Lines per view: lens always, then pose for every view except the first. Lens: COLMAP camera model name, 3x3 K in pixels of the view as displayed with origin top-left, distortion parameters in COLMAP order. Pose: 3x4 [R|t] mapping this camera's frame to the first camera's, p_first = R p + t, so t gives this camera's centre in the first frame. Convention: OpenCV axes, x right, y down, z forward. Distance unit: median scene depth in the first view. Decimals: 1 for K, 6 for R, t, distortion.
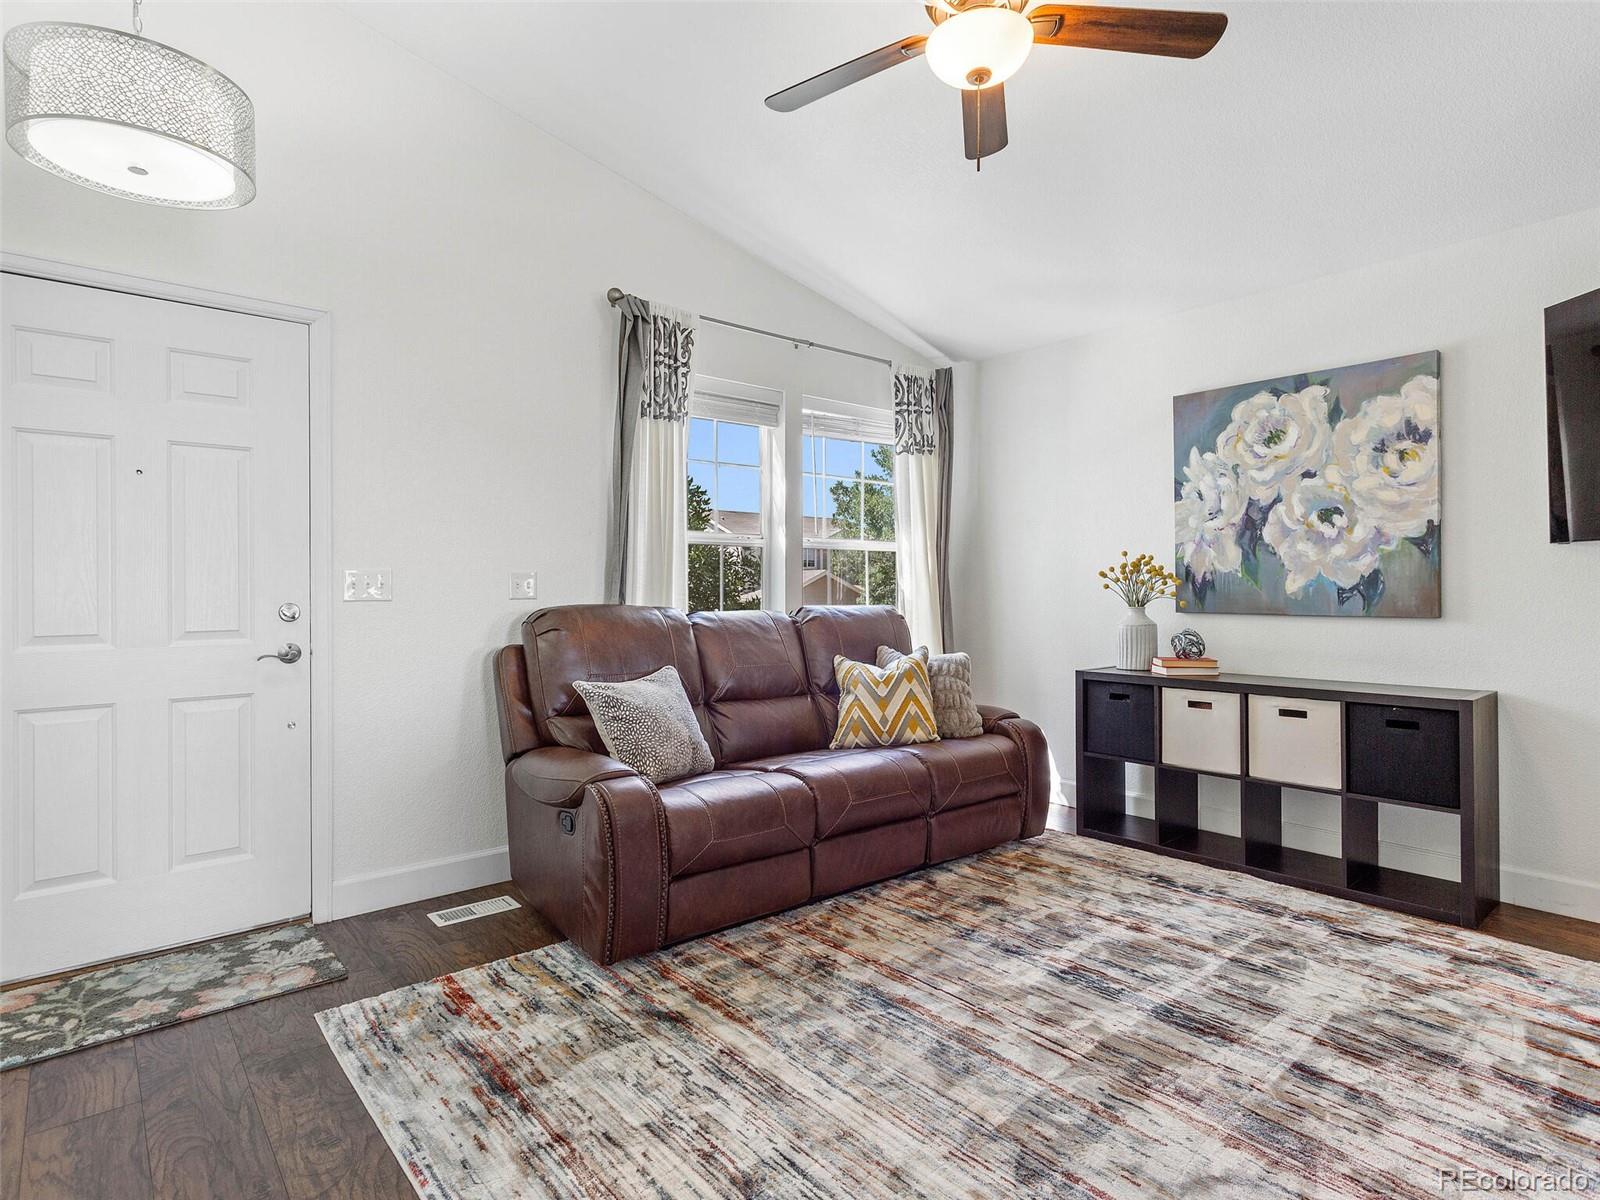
lens RADIAL K [[855.4, 0, 797.7], [0, 855.4, 587.5], [0, 0, 1]] dist [0.001009, 0.002665]
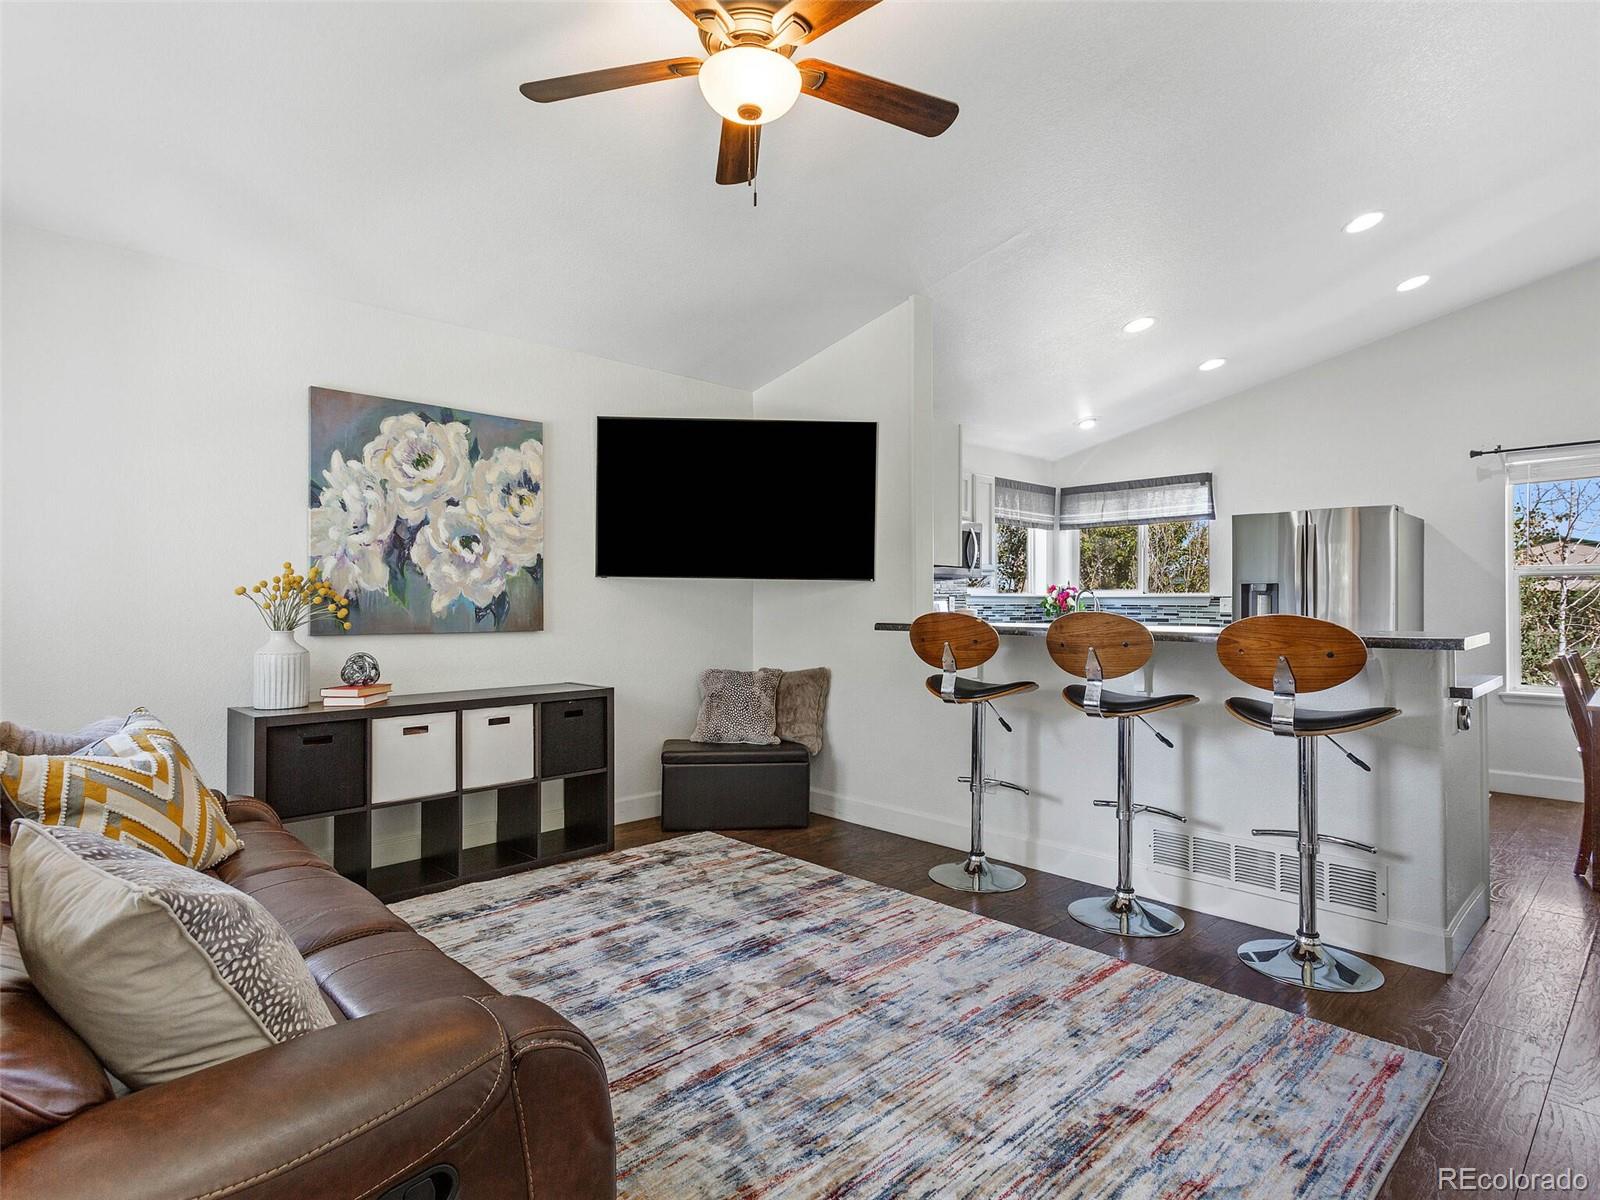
lens RADIAL K [[856.7, 0, 799.1], [0, 856.7, 595.7], [0, 0, 1]] dist [0.000379, 0.001290]
pose [[-0.068002, 0.011000, 0.997625, -0.518057], [-0.001489, 0.999937, -0.011127, -0.002821], [-0.997684, -0.002242, -0.067981, 0.643159]]
